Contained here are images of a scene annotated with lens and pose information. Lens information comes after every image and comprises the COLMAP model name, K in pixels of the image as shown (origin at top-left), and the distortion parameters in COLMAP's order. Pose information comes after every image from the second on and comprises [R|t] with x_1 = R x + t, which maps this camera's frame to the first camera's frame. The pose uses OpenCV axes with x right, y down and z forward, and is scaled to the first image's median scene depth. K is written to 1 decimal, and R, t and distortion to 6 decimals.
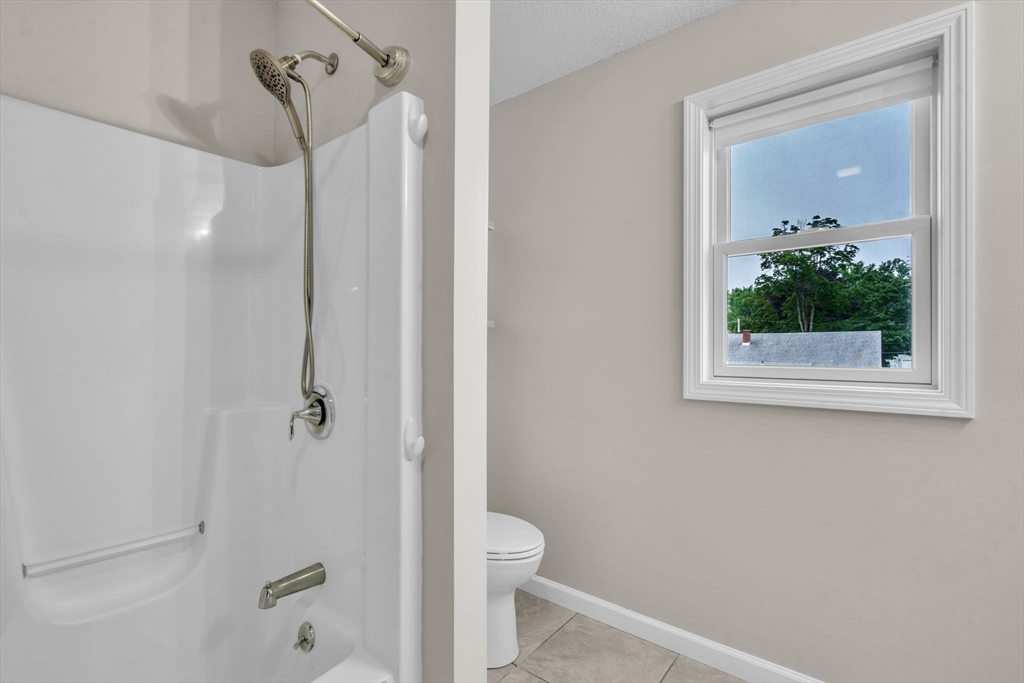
lens RADIAL K [[468.1, 0, 511.0], [0, 468.1, 344.1], [0, 0, 1]] dist [-0.001026, 0.000660]
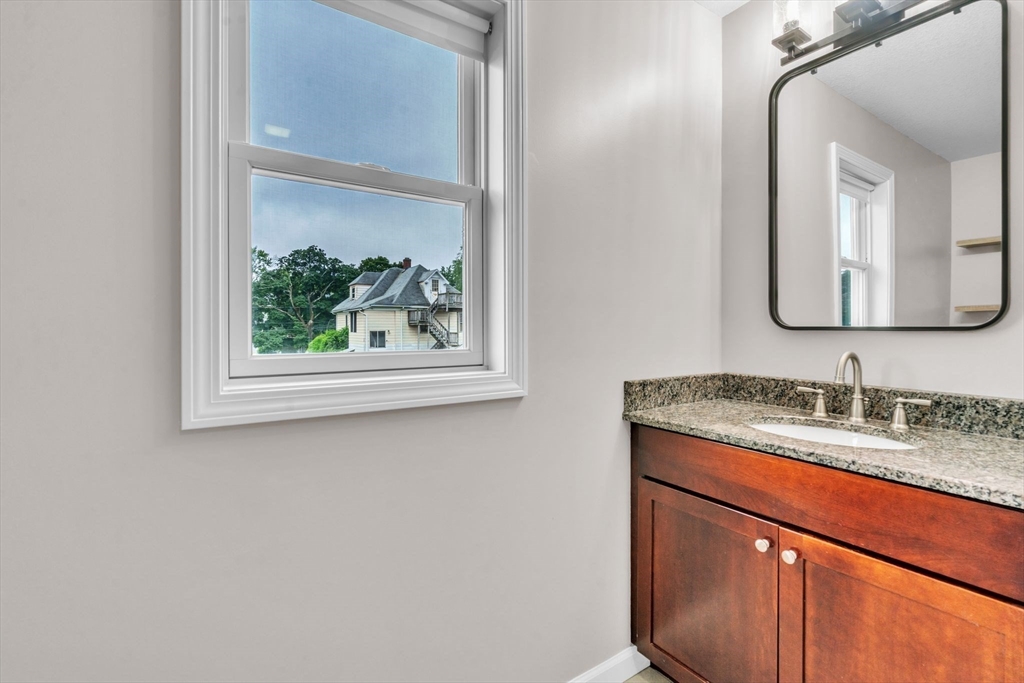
lens RADIAL K [[468.1, 0, 510.0], [0, 468.1, 333.3], [0, 0, 1]] dist [-0.001026, 0.000660]
pose [[0.300246, -0.003631, 0.953855, 0.006484], [-0.002433, 0.999987, 0.004572, 0.015730], [-0.953859, -0.003693, 0.300233, 0.658186]]
